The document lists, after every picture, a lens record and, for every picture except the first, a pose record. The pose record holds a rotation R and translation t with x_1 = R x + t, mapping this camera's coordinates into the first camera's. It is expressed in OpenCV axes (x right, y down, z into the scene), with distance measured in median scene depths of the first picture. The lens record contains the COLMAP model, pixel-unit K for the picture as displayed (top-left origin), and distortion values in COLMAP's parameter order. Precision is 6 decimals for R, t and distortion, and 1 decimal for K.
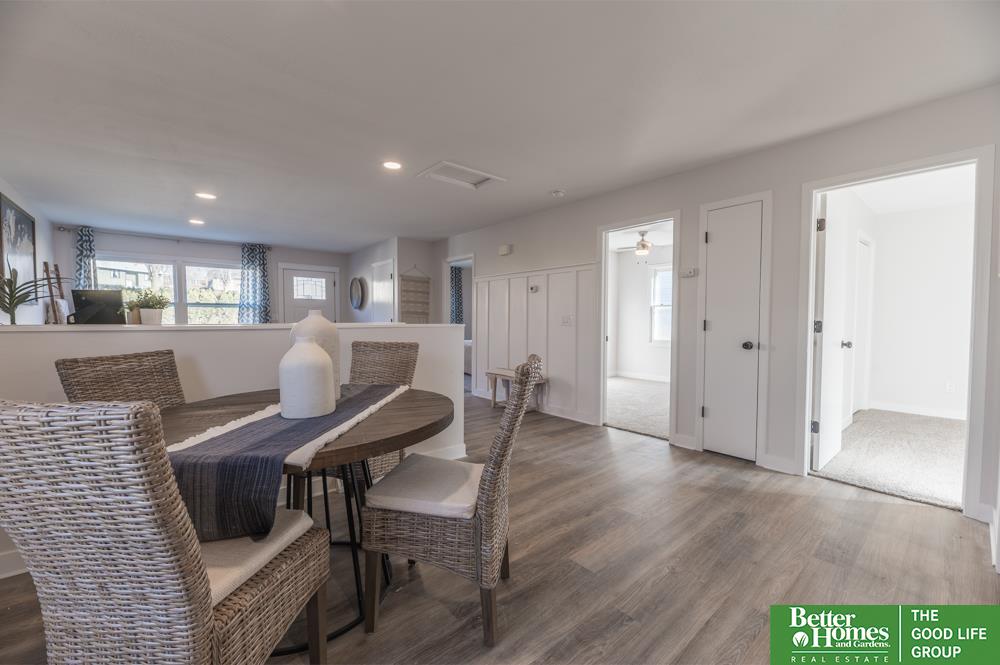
lens RADIAL K [[400.8, 0, 501.6], [0, 400.8, 329.6], [0, 0, 1]] dist [-0.001447, -0.002639]
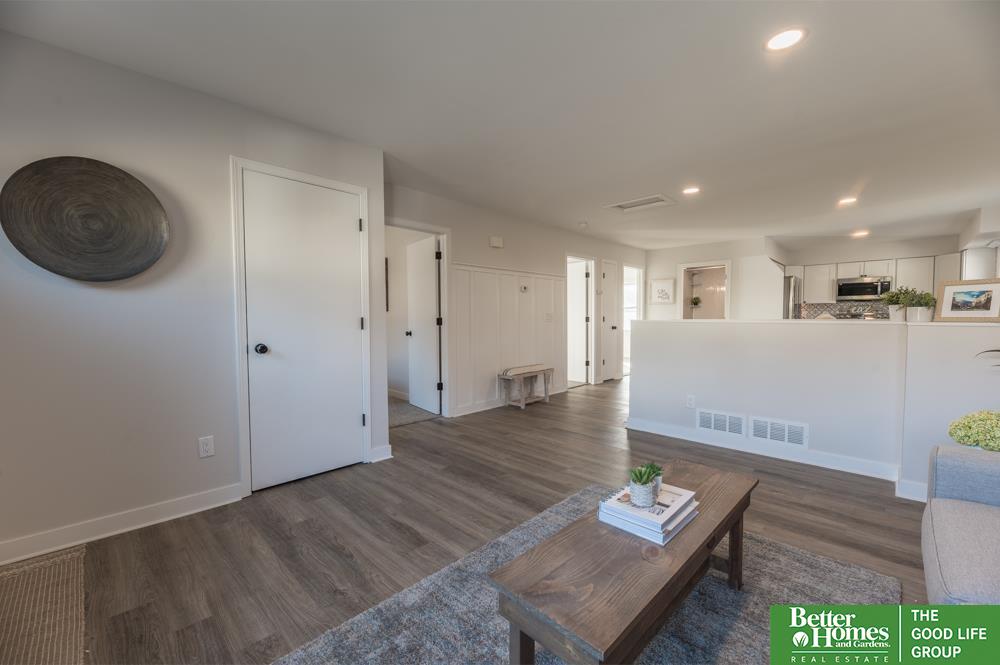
lens RADIAL K [[400.8, 0, 502.1], [0, 400.8, 336.5], [0, 0, 1]] dist [-0.001447, -0.002639]
pose [[-0.096898, -0.050975, 0.993988, -0.775147], [0.030942, 0.998051, 0.054200, -0.025985], [-0.994813, 0.036008, -0.095132, 0.911418]]
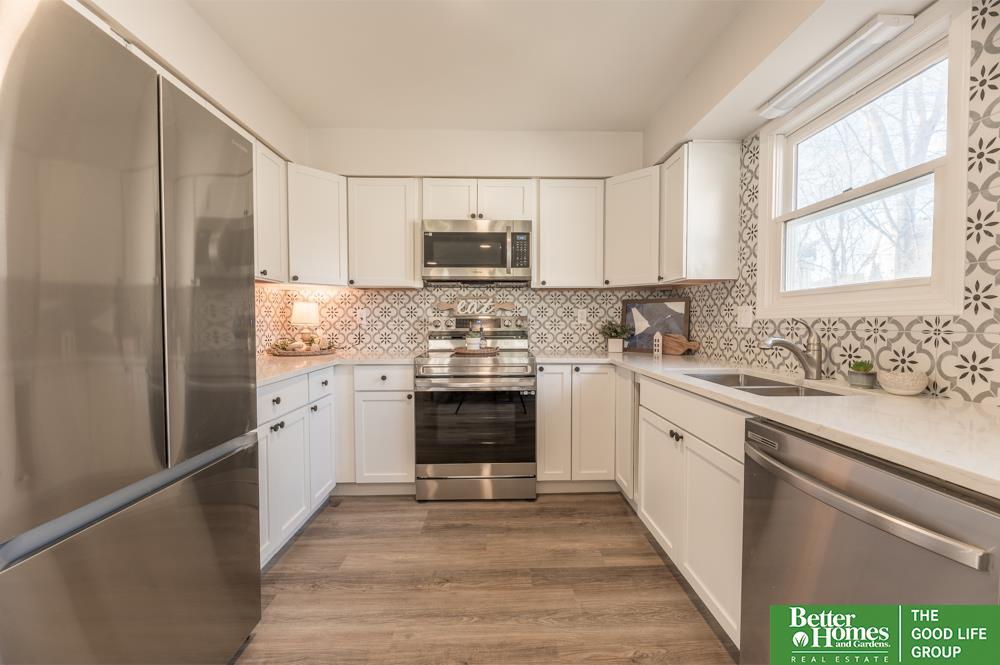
lens RADIAL K [[400.8, 0, 501.3], [0, 400.8, 334.7], [0, 0, 1]] dist [-0.001447, -0.002639]
pose [[-0.778690, -0.024100, 0.626946, -0.016264], [0.014647, 0.998291, 0.056566, -0.001307], [-0.627238, 0.053230, -0.777006, 0.084266]]
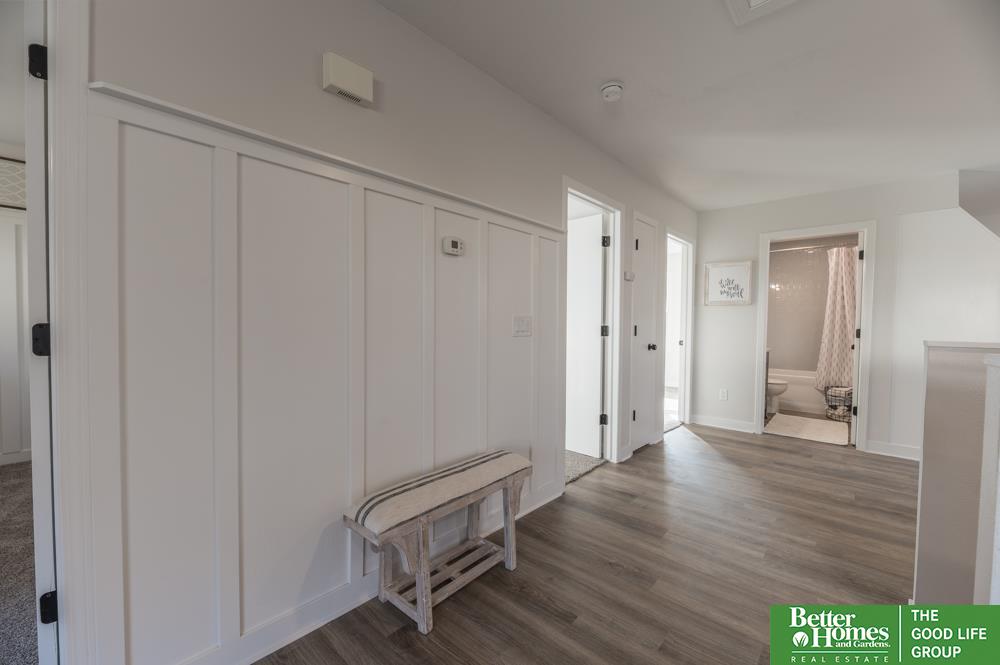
lens RADIAL K [[400.8, 0, 502.5], [0, 400.8, 334.4], [0, 0, 1]] dist [-0.001447, -0.002639]
pose [[-0.126915, -0.034083, 0.991328, -0.245816], [0.014807, 0.999233, 0.036250, -0.023104], [-0.991803, 0.019280, -0.126313, 0.784120]]
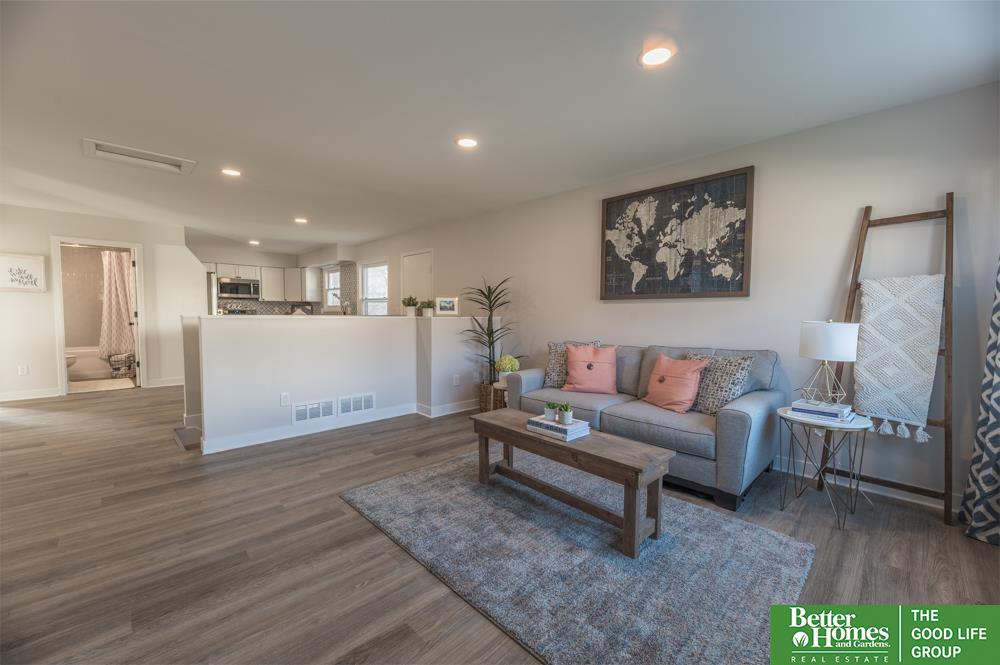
lens RADIAL K [[400.8, 0, 500.3], [0, 400.8, 335.8], [0, 0, 1]] dist [-0.001447, -0.002639]
pose [[-0.997408, -0.005986, -0.071702, -0.497808], [-0.012004, 0.996410, 0.083800, -0.033176], [0.070943, 0.084444, -0.993900, 1.165953]]
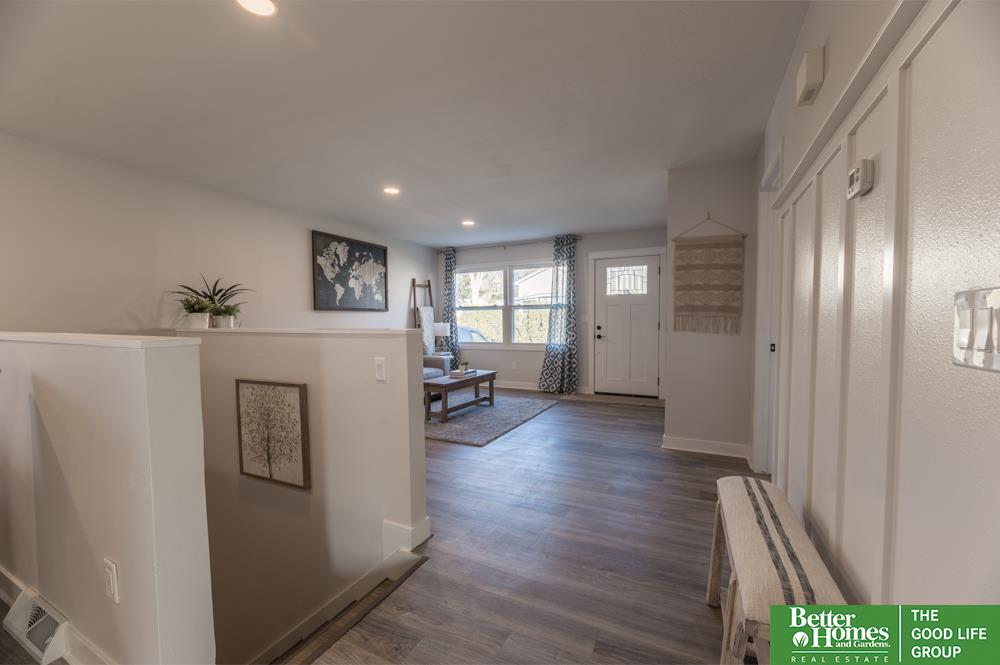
lens RADIAL K [[400.8, 0, 501.4], [0, 400.8, 333.5], [0, 0, 1]] dist [-0.001447, -0.002639]
pose [[0.393855, 0.026361, -0.918794, 0.156548], [-0.018707, 0.999612, 0.020660, -0.016014], [0.918982, 0.009051, 0.394195, 0.580486]]
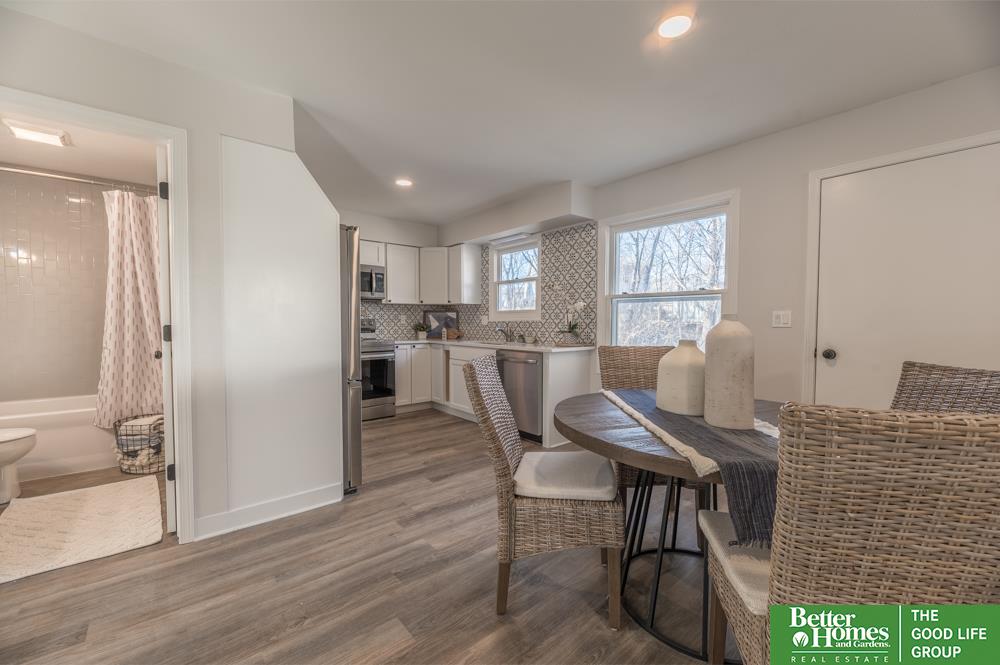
lens RADIAL K [[400.8, 0, 500.1], [0, 400.8, 335.9], [0, 0, 1]] dist [-0.001447, -0.002639]
pose [[-0.999988, -0.003994, 0.002773, 0.002617], [-0.003813, 0.998039, 0.062471, -0.013880], [-0.003017, 0.062460, -0.998043, 0.510669]]
